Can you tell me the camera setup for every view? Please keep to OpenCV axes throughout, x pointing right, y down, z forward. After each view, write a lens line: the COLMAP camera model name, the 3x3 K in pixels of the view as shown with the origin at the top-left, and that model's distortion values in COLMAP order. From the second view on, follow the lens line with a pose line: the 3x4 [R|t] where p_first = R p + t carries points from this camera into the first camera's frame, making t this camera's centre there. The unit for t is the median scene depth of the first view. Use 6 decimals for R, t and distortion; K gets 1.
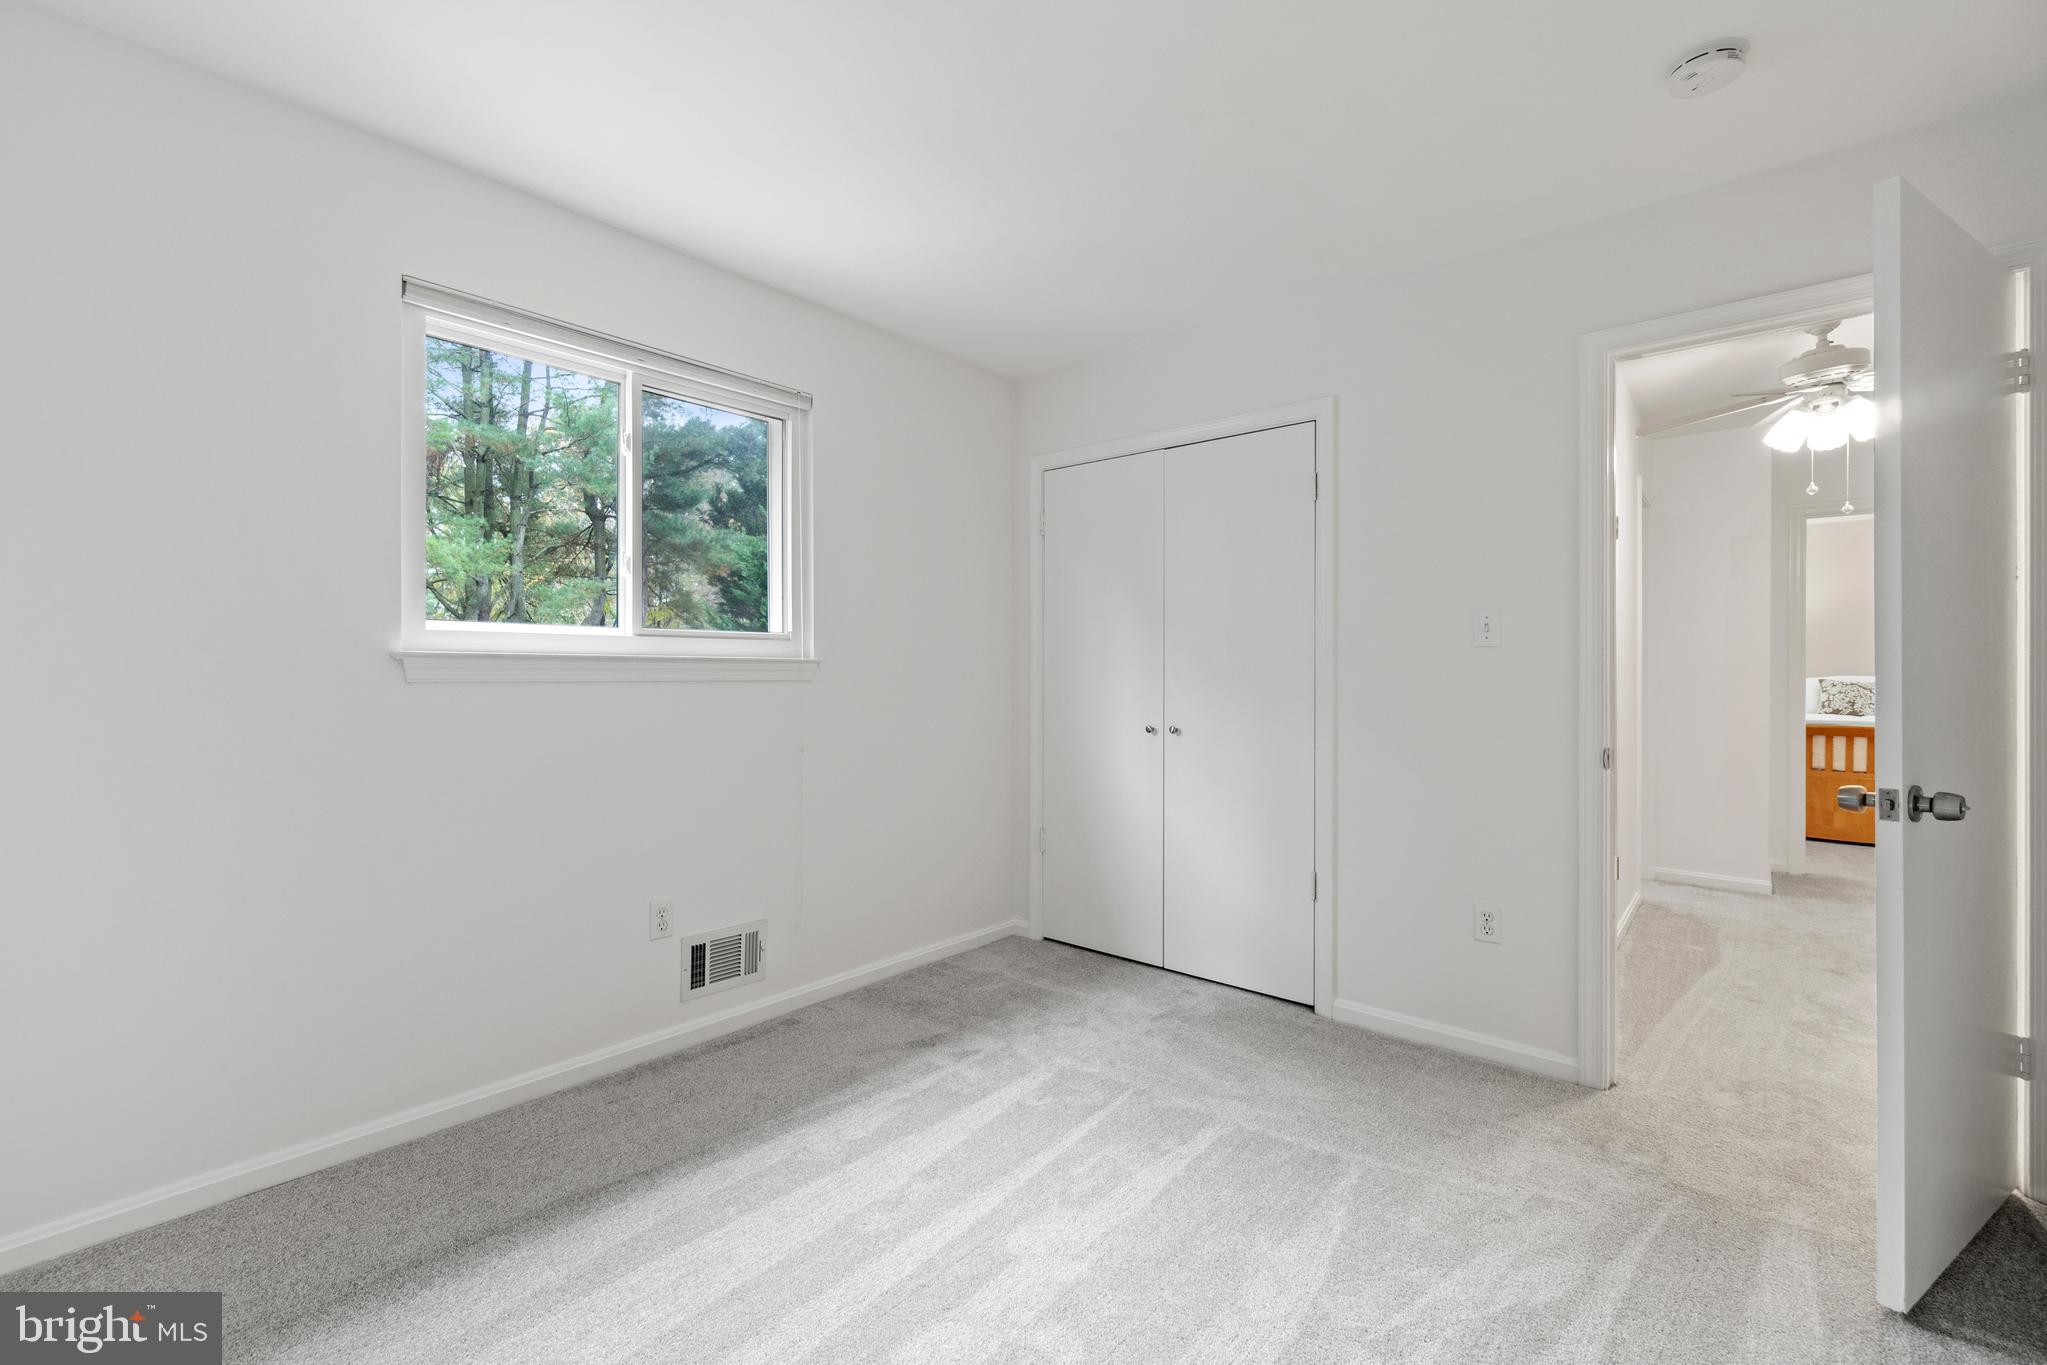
lens RADIAL K [[888.0, 0, 1023.2], [0, 888.0, 673.4], [0, 0, 1]] dist [0.002680, 0.000169]
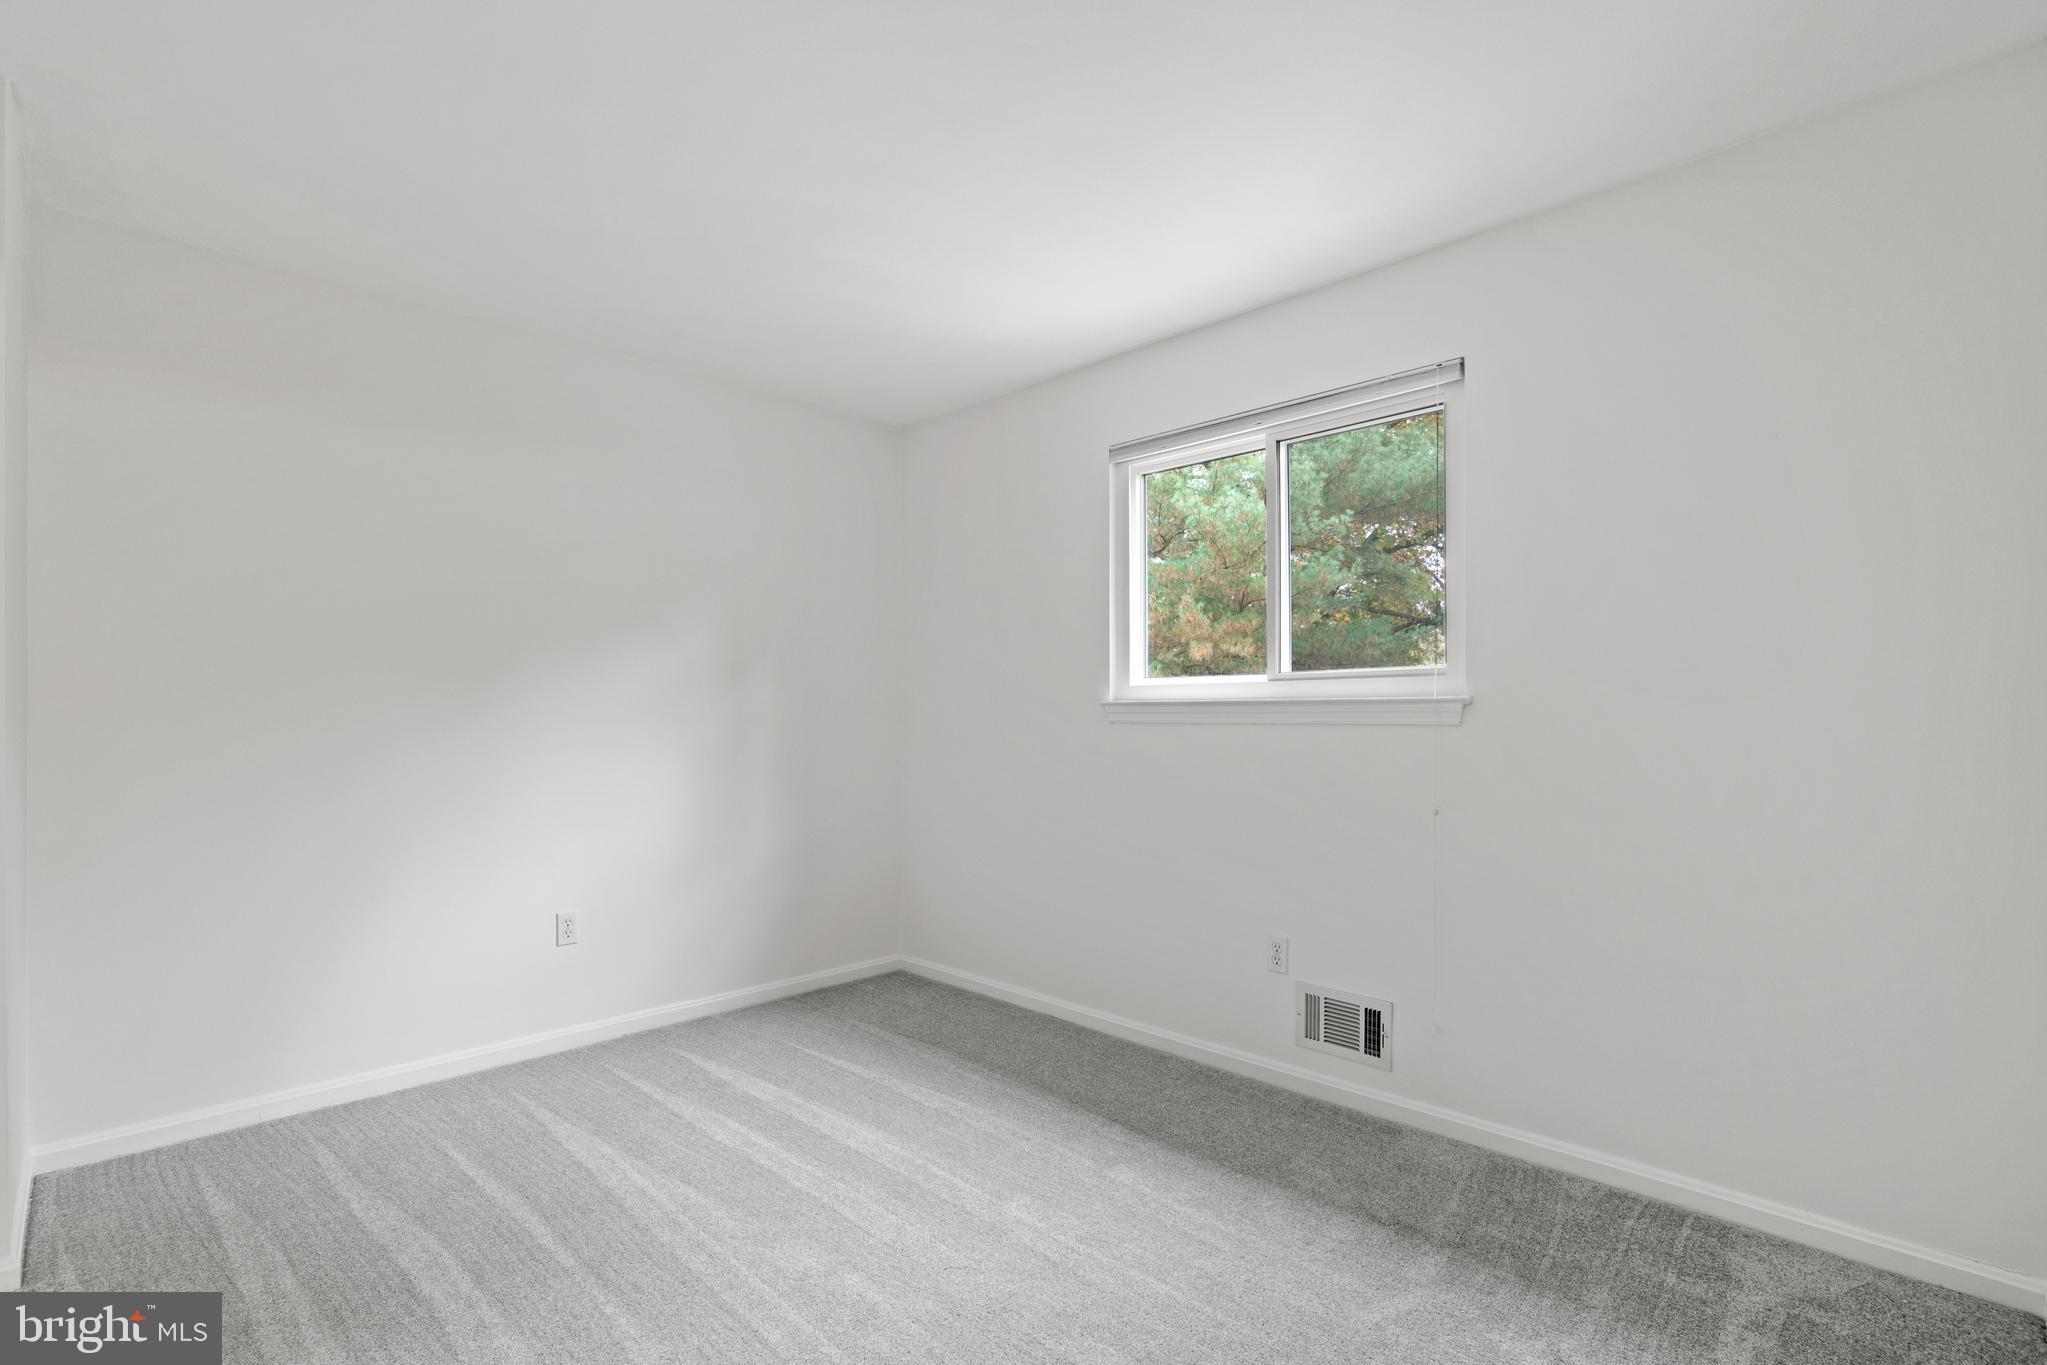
lens RADIAL K [[986.0, 0, 1024.5], [0, 986.0, 692.7], [0, 0, 1]] dist [-0.002934, -0.000428]
pose [[-0.076073, -0.009109, -0.997061, 0.715611], [0.010251, 0.999898, -0.009917, -0.017468], [0.997050, -0.010975, -0.075972, 0.750304]]
